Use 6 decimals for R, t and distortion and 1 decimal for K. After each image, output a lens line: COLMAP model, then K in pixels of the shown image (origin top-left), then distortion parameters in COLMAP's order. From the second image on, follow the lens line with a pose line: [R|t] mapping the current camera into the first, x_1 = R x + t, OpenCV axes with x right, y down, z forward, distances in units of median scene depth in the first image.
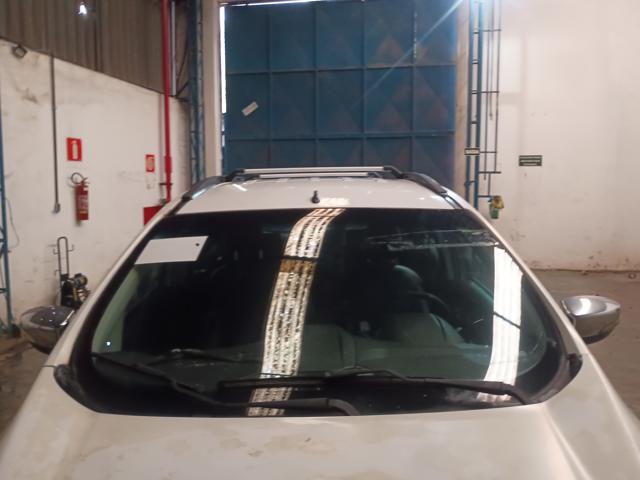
lens RADIAL K [[537.5, 0, 327.3], [0, 537.5, 227.0], [0, 0, 1]] dist [0.061122, -0.087561]
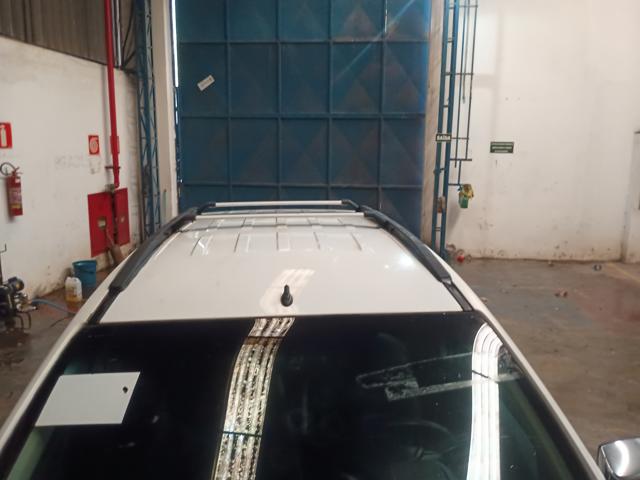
lens RADIAL K [[537.5, 0, 332.8], [0, 537.5, 238.4], [0, 0, 1]] dist [0.061122, -0.087561]
pose [[0.996560, 0.000883, 0.082874, -0.007207], [-0.008706, 0.995526, 0.094084, -0.070137], [-0.082420, -0.094482, 0.992109, 0.075056]]
